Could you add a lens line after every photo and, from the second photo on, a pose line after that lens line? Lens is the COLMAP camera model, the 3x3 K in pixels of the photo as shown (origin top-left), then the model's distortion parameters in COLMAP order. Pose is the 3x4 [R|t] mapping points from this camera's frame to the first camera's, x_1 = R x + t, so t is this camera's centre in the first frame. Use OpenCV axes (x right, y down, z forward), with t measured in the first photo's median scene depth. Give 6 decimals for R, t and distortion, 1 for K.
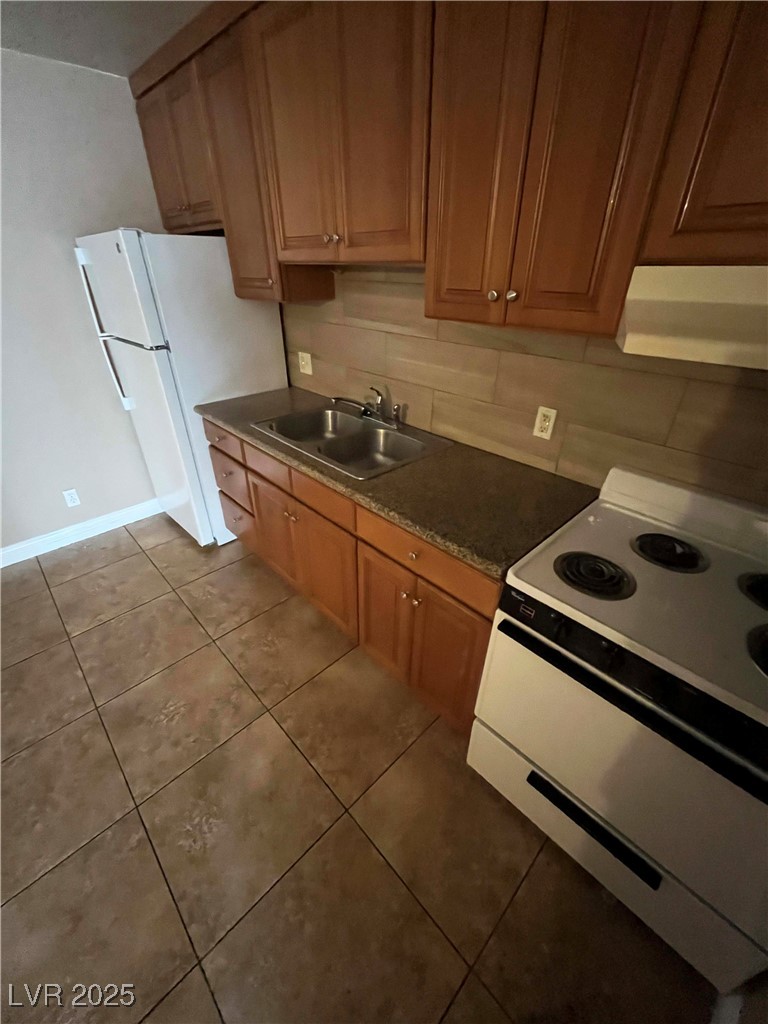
lens RADIAL K [[410.2, 0, 381.0], [0, 410.2, 510.1], [0, 0, 1]] dist [-0.001082, 0.000026]
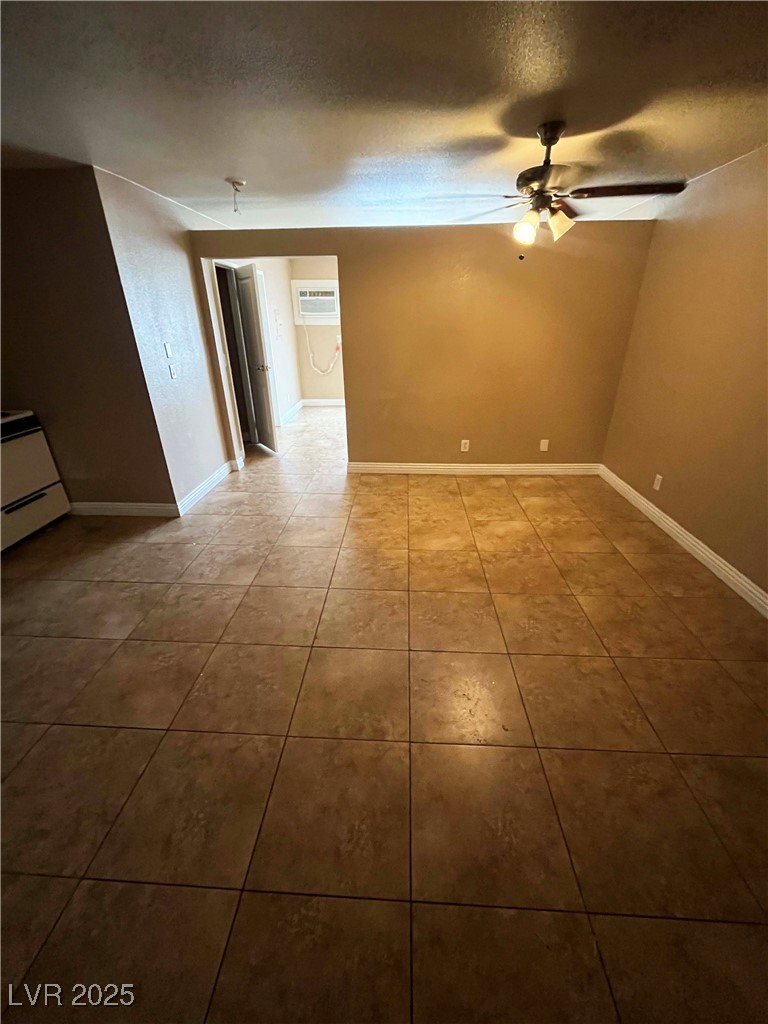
lens RADIAL K [[412.0, 0, 382.2], [0, 412.0, 510.5], [0, 0, 1]] dist [-0.001439, -0.000217]
pose [[-0.680926, -0.307240, 0.664788, -1.854631], [0.388719, 0.617695, 0.683630, -0.114393], [-0.620675, 0.723918, -0.301175, 0.218396]]
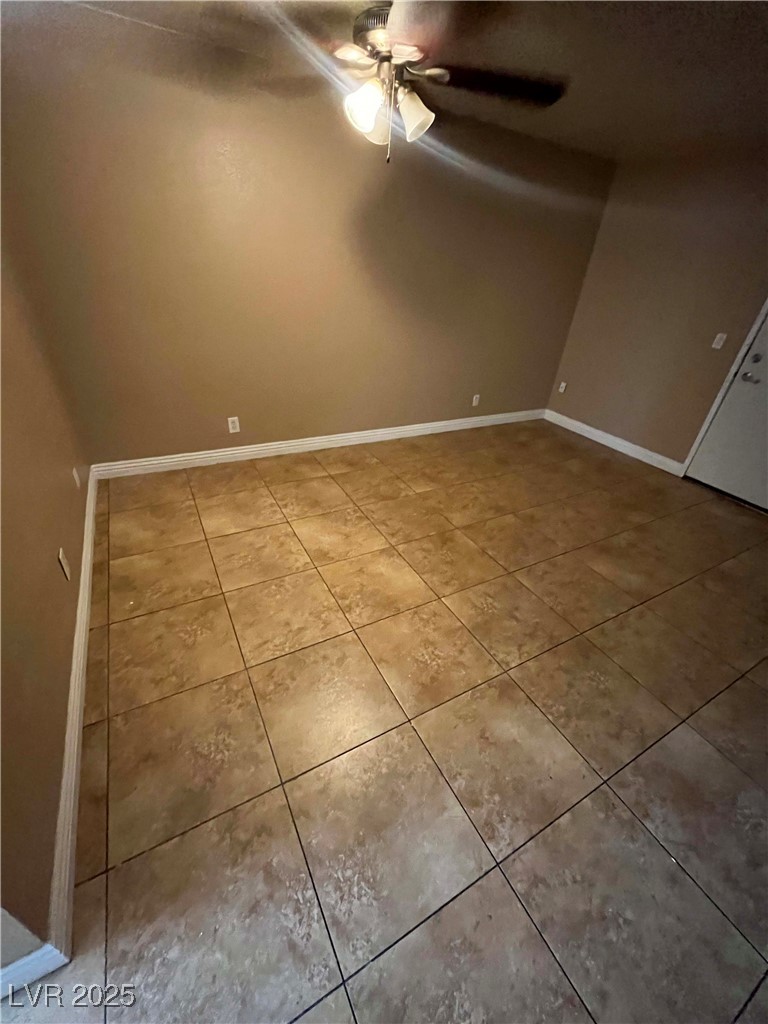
lens RADIAL K [[412.0, 0, 382.2], [0, 412.0, 510.5], [0, 0, 1]] dist [-0.001439, -0.000217]
pose [[-0.262729, 0.494548, -0.828490, 0.040061], [-0.561019, 0.620290, 0.548177, 0.434969], [0.785004, 0.608820, 0.114483, -0.659128]]
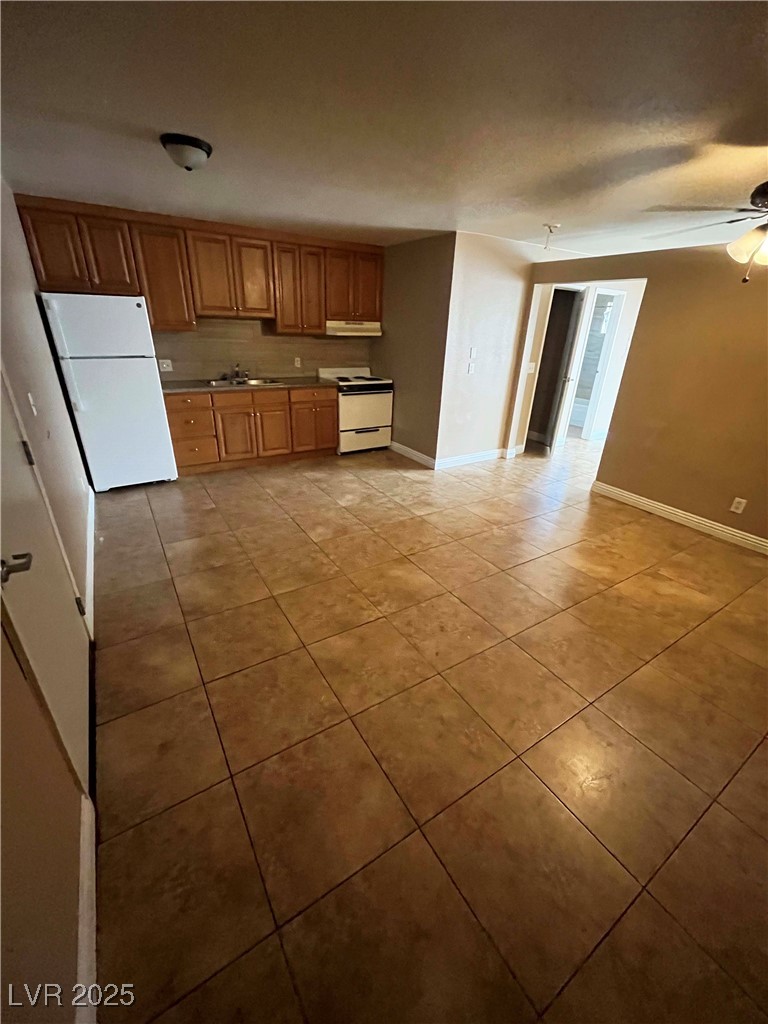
lens RADIAL K [[412.0, 0, 382.2], [0, 412.0, 510.5], [0, 0, 1]] dist [-0.001439, -0.000217]
pose [[0.198989, -0.399608, 0.894828, -2.509827], [0.474023, 0.838415, 0.269004, 0.196895], [-0.857733, 0.370640, 0.356259, -0.321493]]
